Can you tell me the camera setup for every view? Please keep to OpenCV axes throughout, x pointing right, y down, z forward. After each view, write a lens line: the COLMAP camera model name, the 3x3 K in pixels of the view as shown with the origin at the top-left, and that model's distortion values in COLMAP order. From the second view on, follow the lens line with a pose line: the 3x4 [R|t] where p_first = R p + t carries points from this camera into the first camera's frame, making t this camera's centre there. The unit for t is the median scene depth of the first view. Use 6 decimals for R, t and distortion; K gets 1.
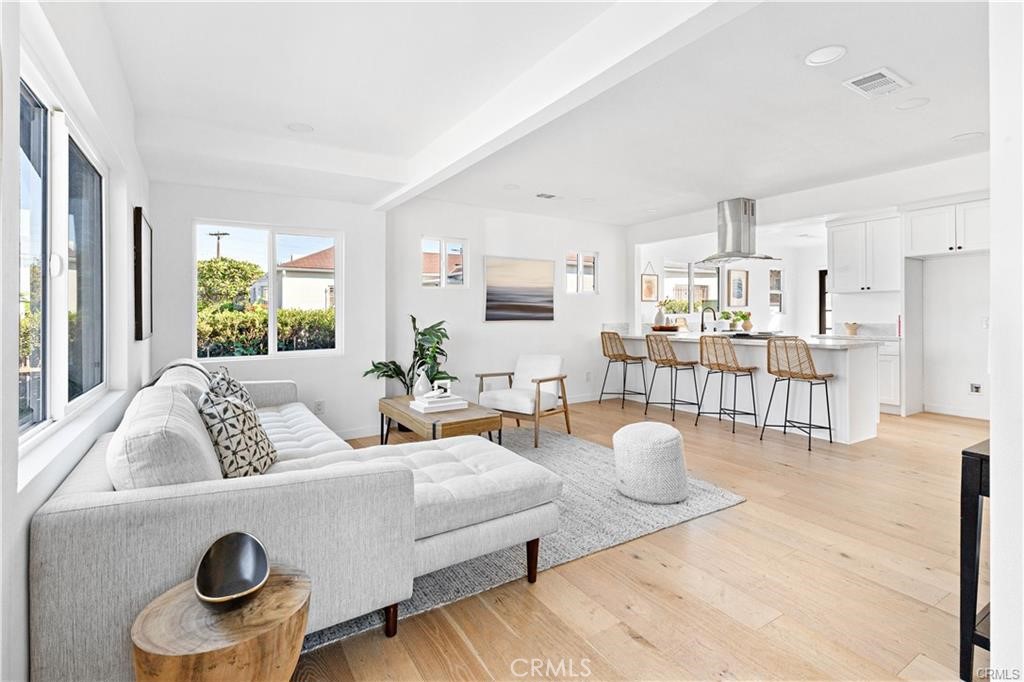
lens RADIAL K [[486.2, 0, 500.5], [0, 486.2, 313.3], [0, 0, 1]] dist [0.002040, 0.000259]
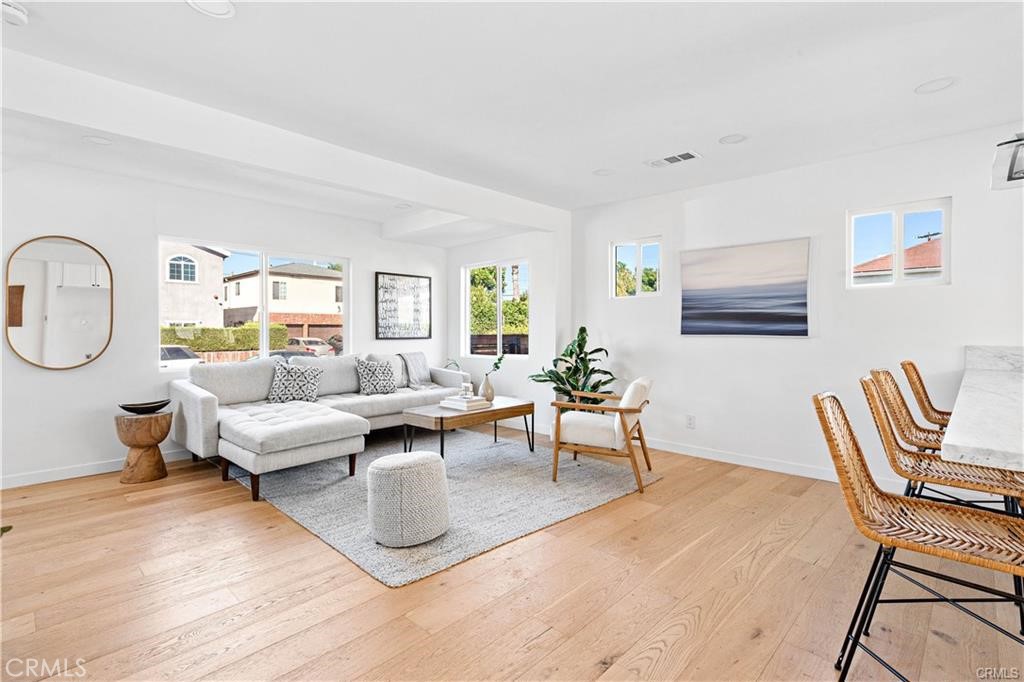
lens RADIAL K [[486.2, 0, 509.8], [0, 486.2, 333.9], [0, 0, 1]] dist [0.002040, 0.000259]
pose [[0.251679, 0.011214, -0.967746, 0.658678], [-0.000634, 0.999935, 0.011423, 0.006016], [0.967811, -0.002261, 0.251669, 0.532119]]
